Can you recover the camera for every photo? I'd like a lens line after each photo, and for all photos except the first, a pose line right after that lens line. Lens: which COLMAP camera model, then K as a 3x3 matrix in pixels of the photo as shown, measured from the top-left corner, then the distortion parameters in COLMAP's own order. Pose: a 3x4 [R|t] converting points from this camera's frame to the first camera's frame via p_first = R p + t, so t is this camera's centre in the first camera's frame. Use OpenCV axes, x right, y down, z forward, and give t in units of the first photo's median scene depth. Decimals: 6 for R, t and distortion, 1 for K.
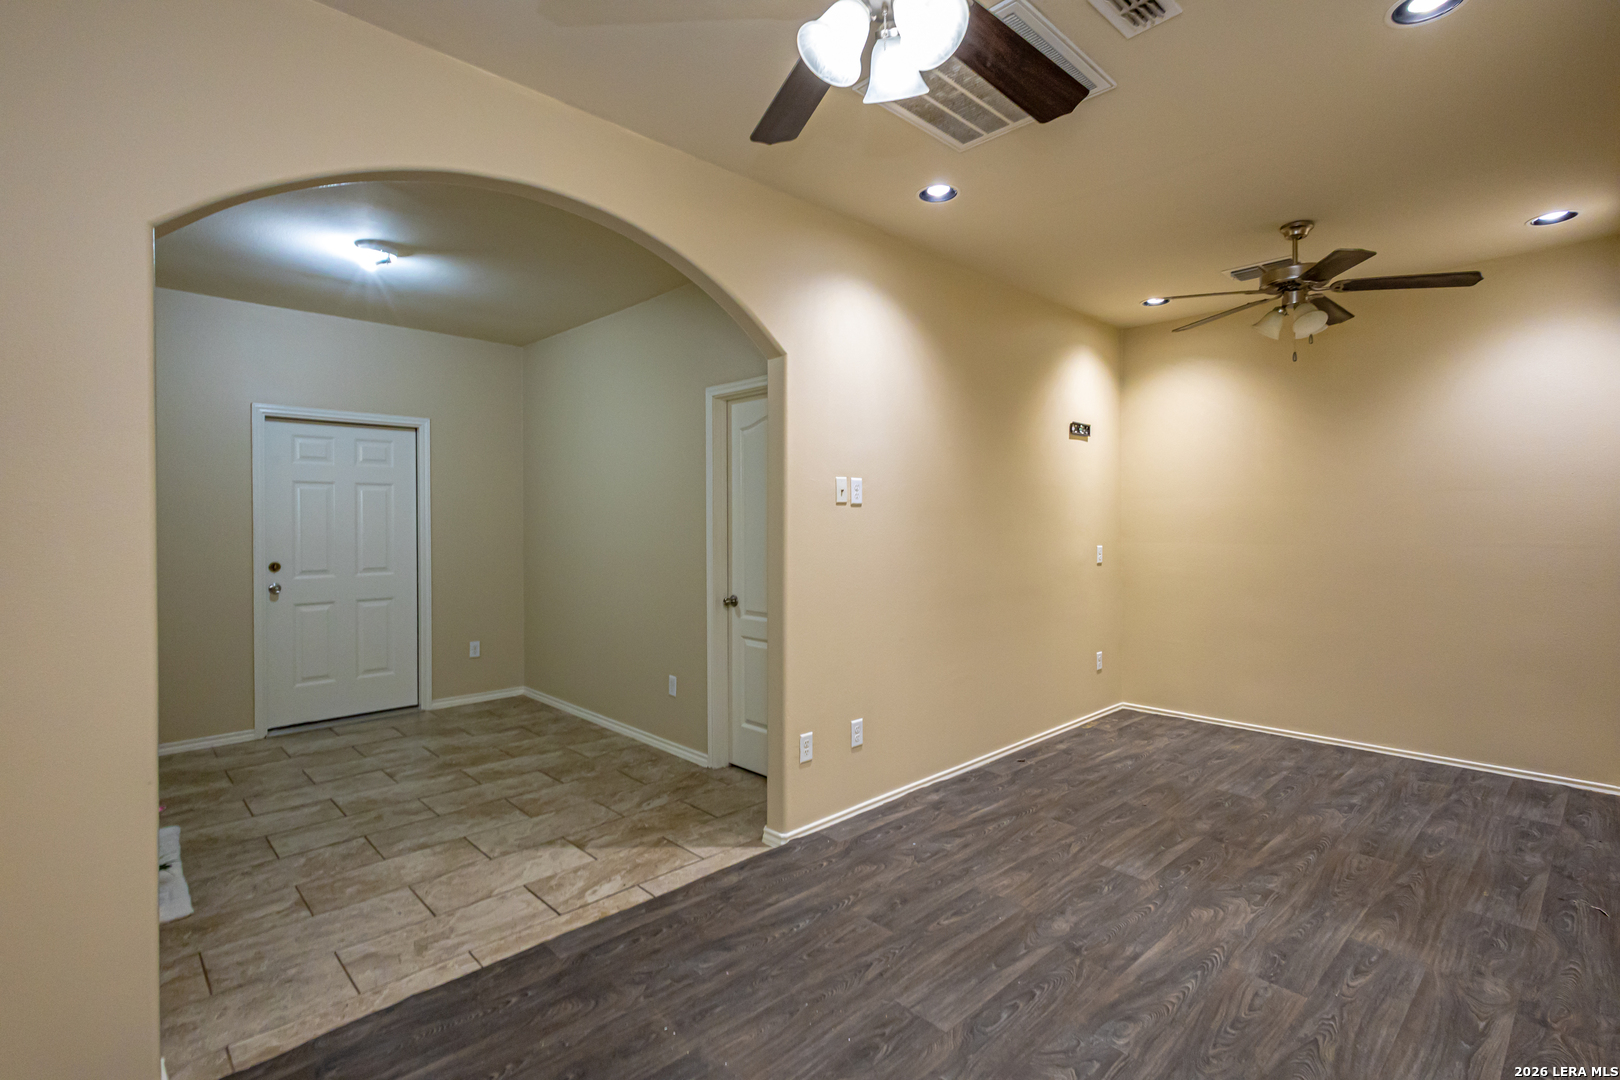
lens RADIAL K [[747.2, 0, 815.0], [0, 747.2, 516.1], [0, 0, 1]] dist [0.007769, 0.000150]
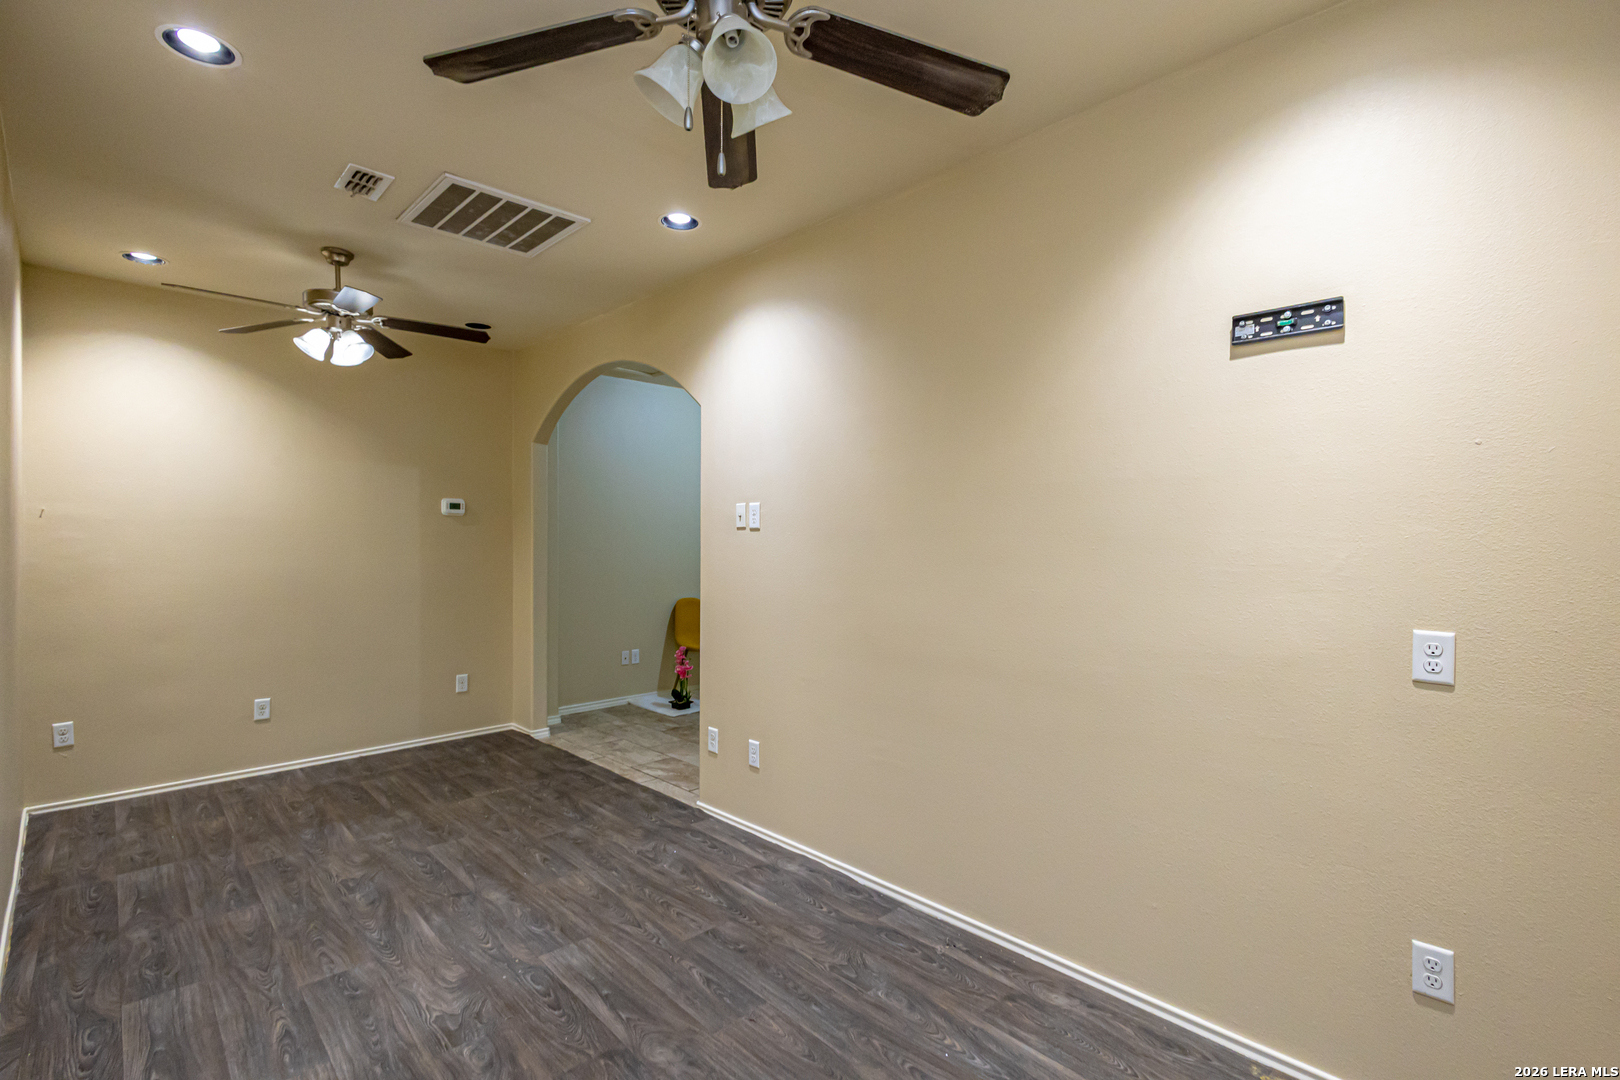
lens RADIAL K [[760.3, 0, 805.0], [0, 760.3, 530.7], [0, 0, 1]] dist [0.013217, 0.000121]
pose [[-0.006242, -0.003892, -0.999973, 1.240709], [0.005384, 0.999978, -0.003926, -0.009739], [0.999966, -0.005408, -0.006221, 1.223799]]
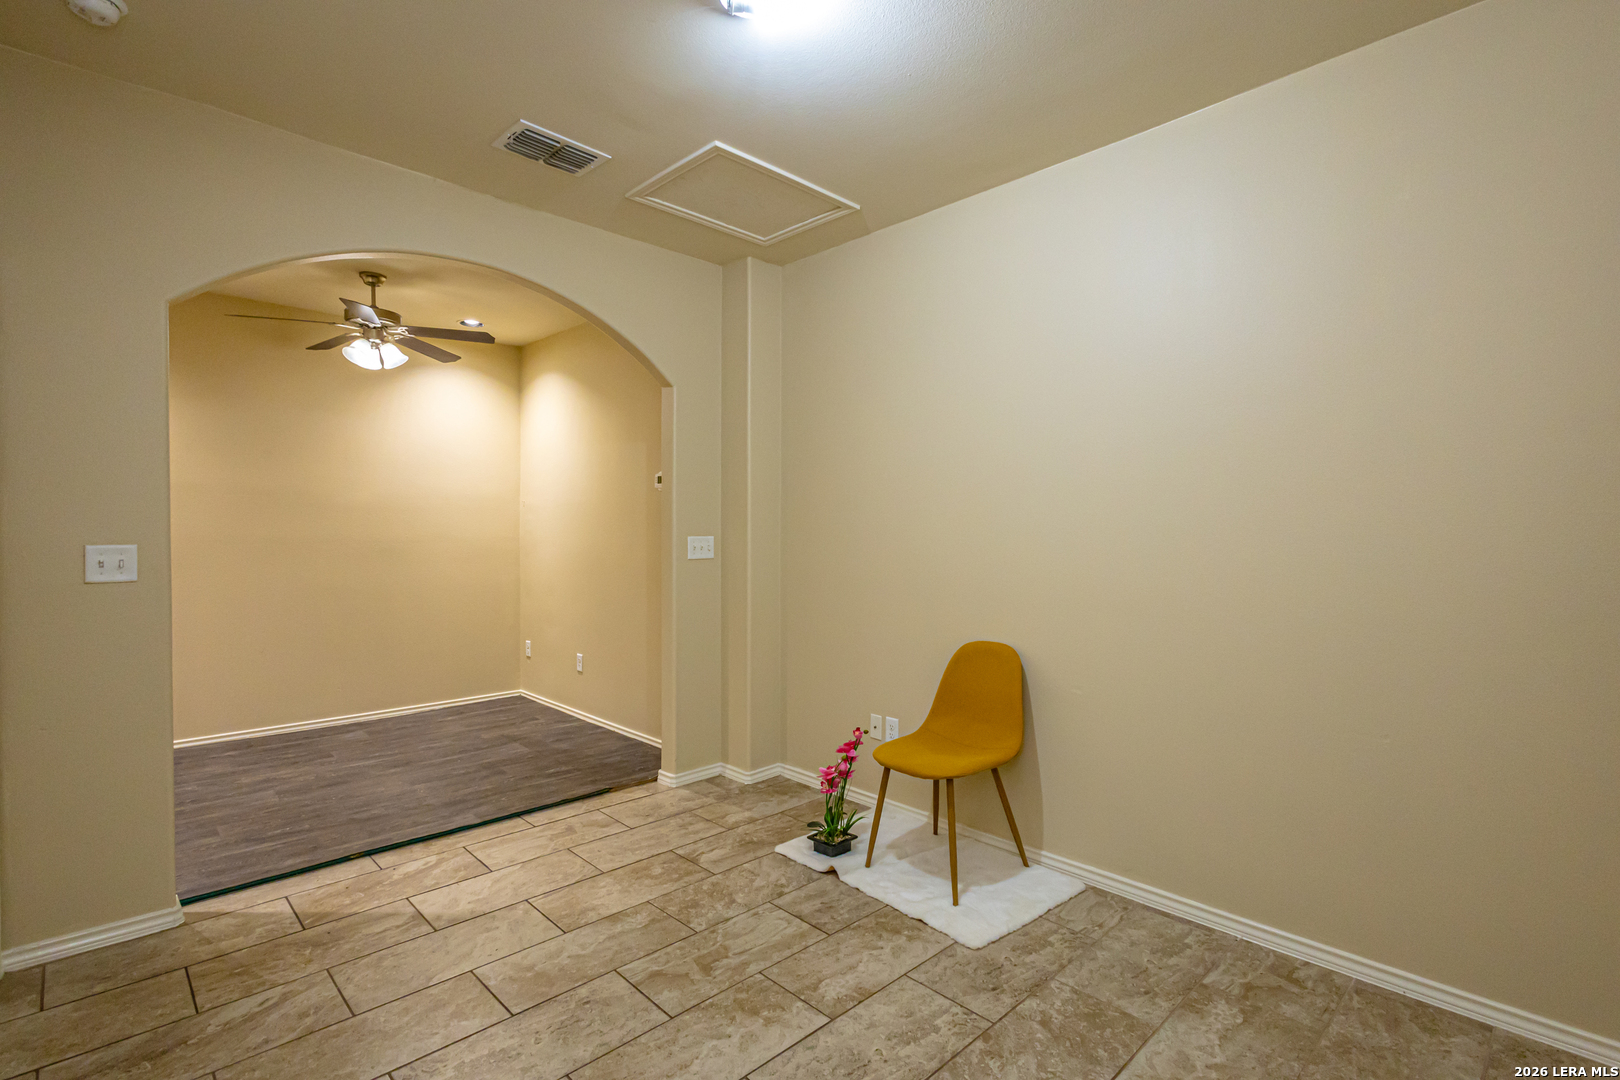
lens RADIAL K [[751.3, 0, 810.0], [0, 751.3, 540.0], [0, 0, 1]] dist [0.005403, -0.000264]
pose [[-0.999986, 0.000477, 0.005183, -0.773229], [0.000515, 0.999972, 0.007470, 0.030063], [-0.005180, 0.007472, -0.999959, 1.886785]]
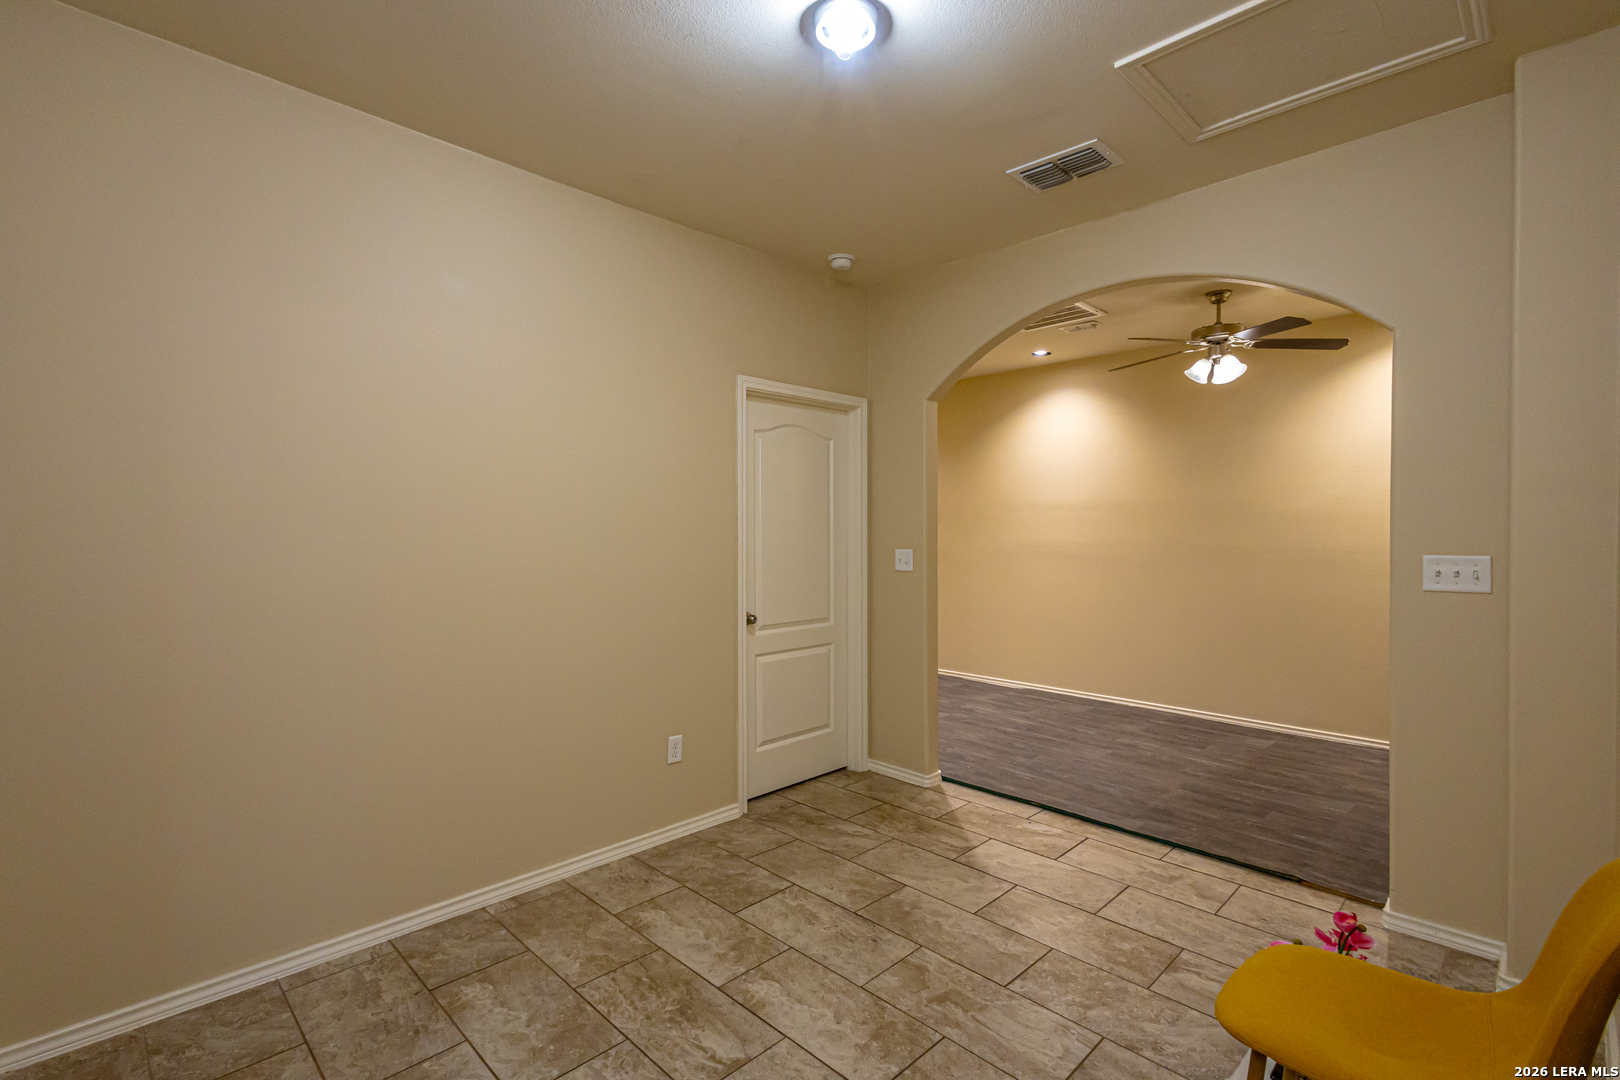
lens RADIAL K [[743.5, 0, 813.6], [0, 743.5, 537.6], [0, 0, 1]] dist [0.008476, -0.000101]
pose [[-0.009683, -0.006527, 0.999932, -1.379895], [-0.004765, 0.999968, 0.006481, 0.012213], [-0.999942, -0.004702, -0.009714, 1.276194]]
